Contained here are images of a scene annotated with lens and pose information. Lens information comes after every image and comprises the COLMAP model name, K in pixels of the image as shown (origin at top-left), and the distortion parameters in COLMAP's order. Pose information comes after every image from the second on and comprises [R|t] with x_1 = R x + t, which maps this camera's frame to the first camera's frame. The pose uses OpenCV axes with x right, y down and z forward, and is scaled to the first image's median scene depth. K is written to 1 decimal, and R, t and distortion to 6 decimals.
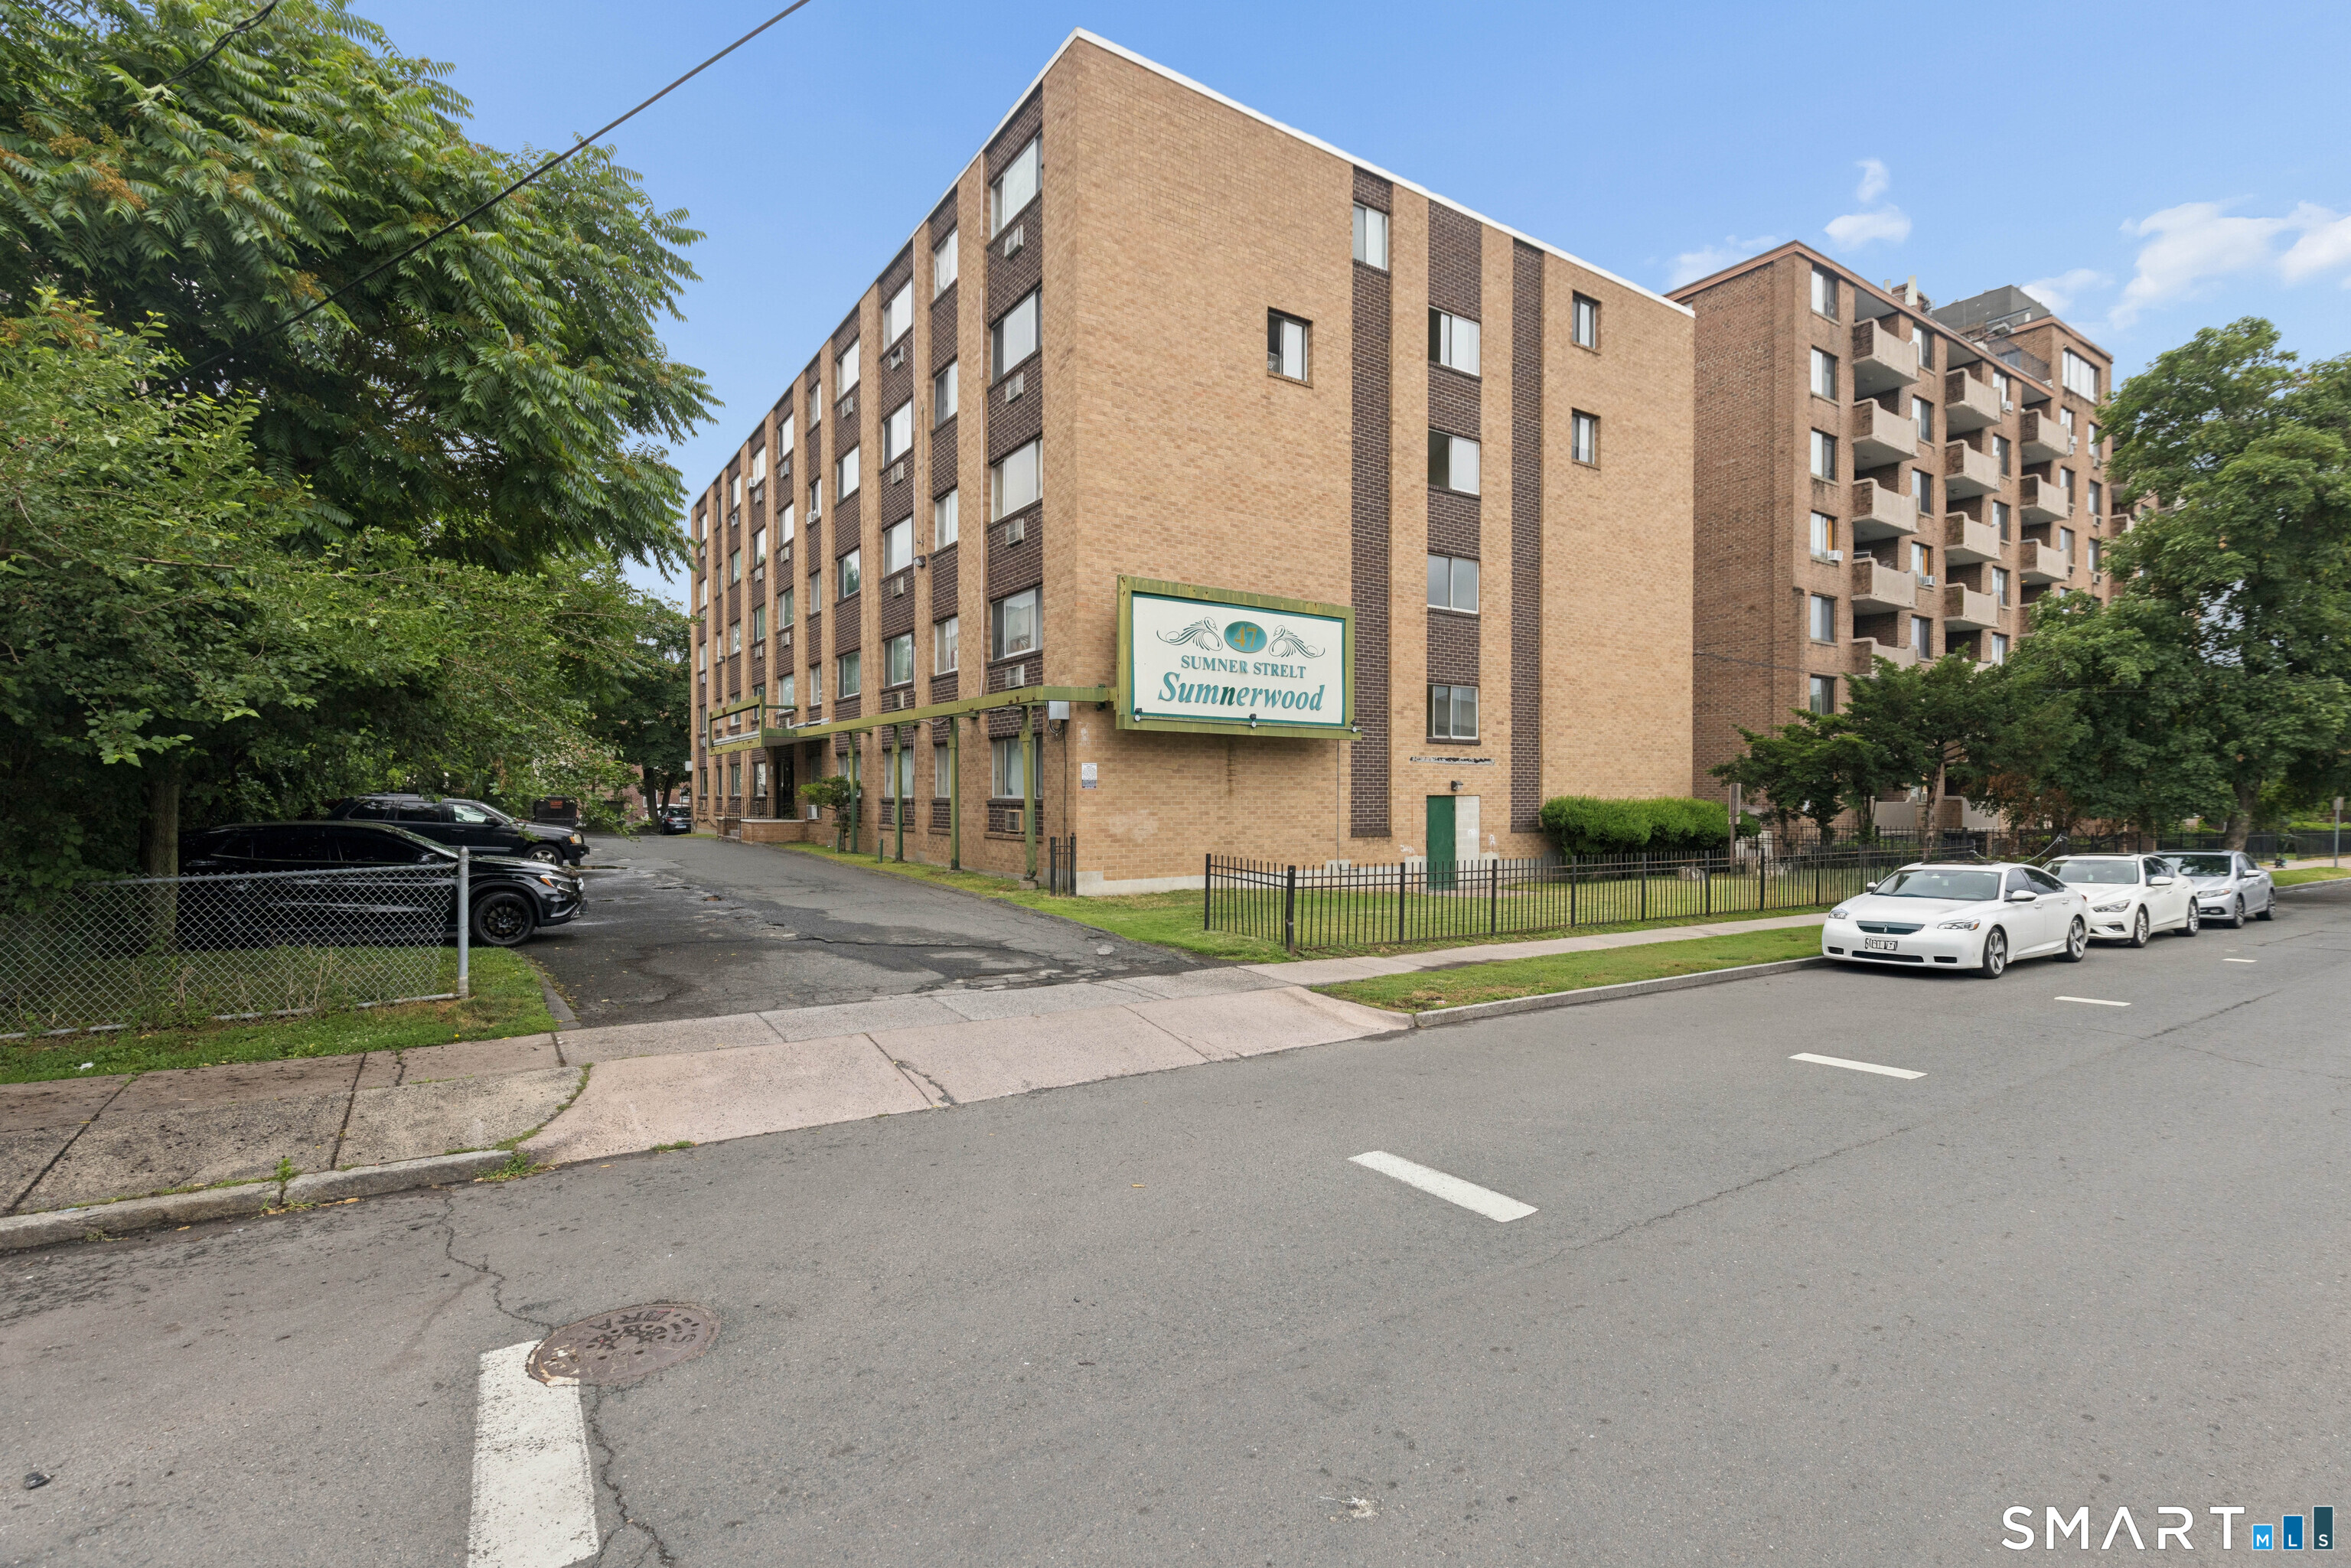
lens RADIAL K [[1090.7, 0, 1173.7], [0, 1090.7, 803.2], [0, 0, 1]] dist [0.002844, -0.000914]
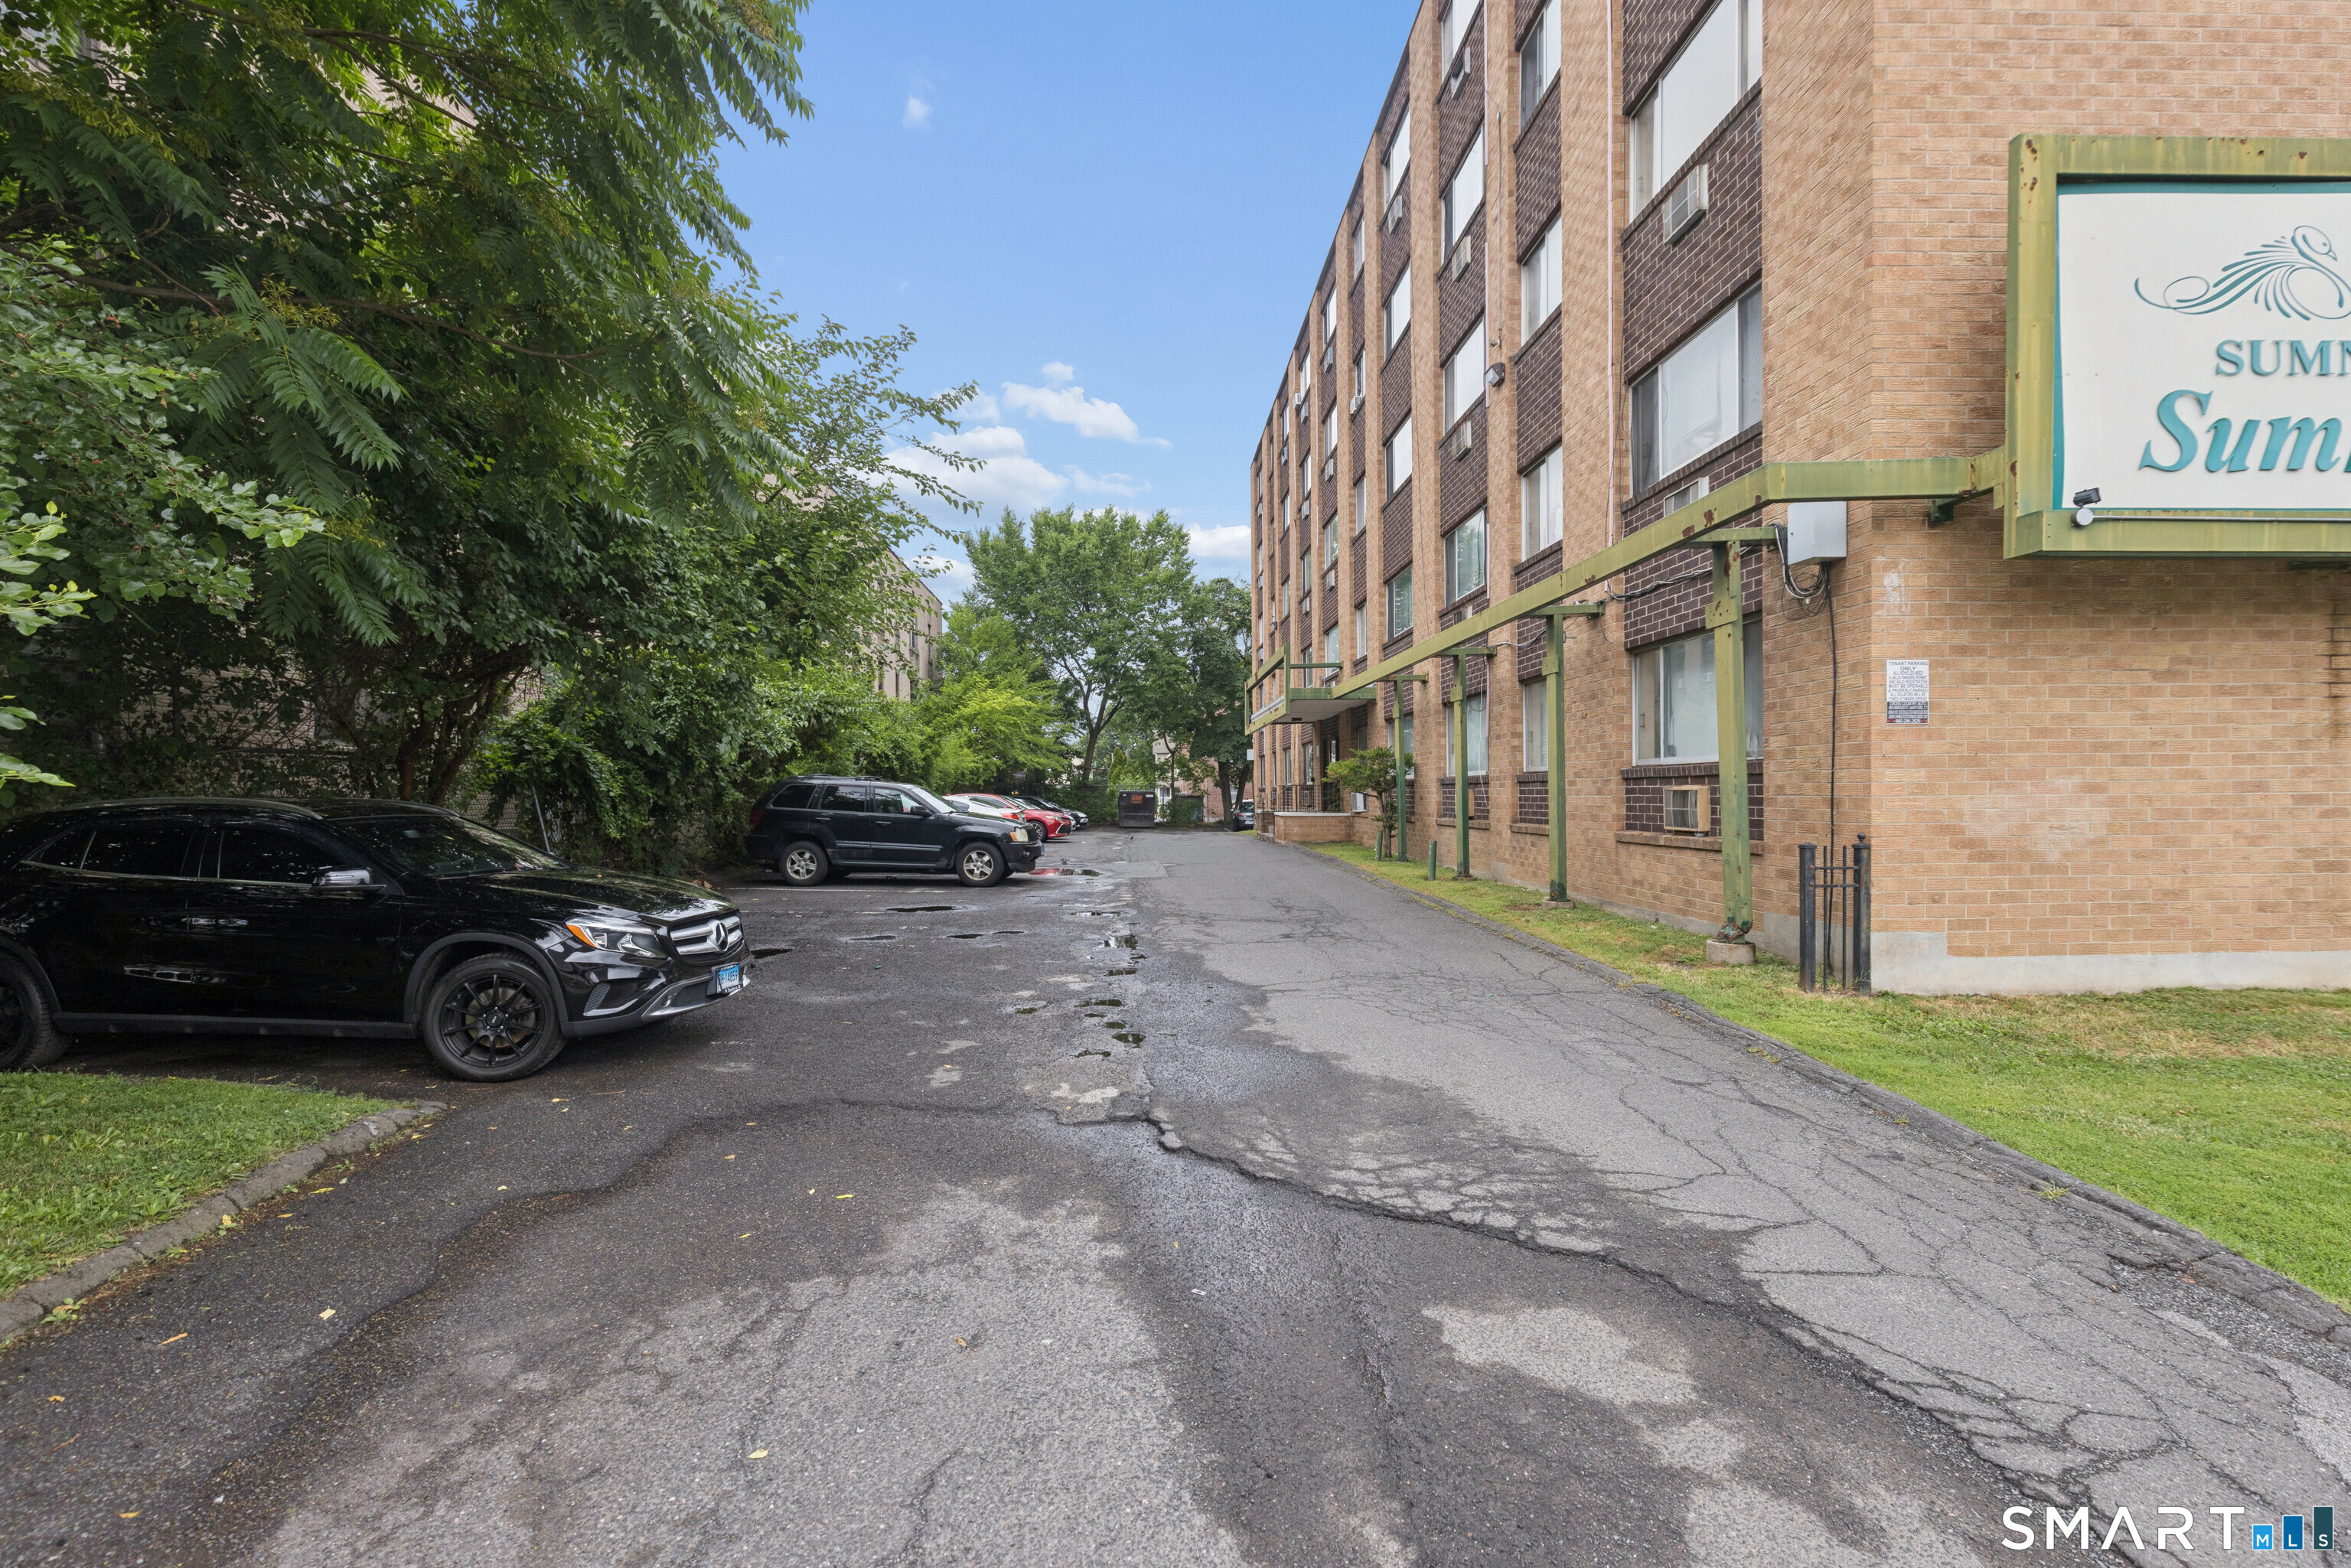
lens RADIAL K [[1090.7, 0, 1175.1], [0, 1090.7, 805.9], [0, 0, 1]] dist [0.002844, -0.000914]
pose [[0.859855, -0.001668, -0.510536, -0.085414], [0.003439, 0.999991, 0.002525, 0.011929], [0.510527, -0.003926, 0.859853, 0.428978]]
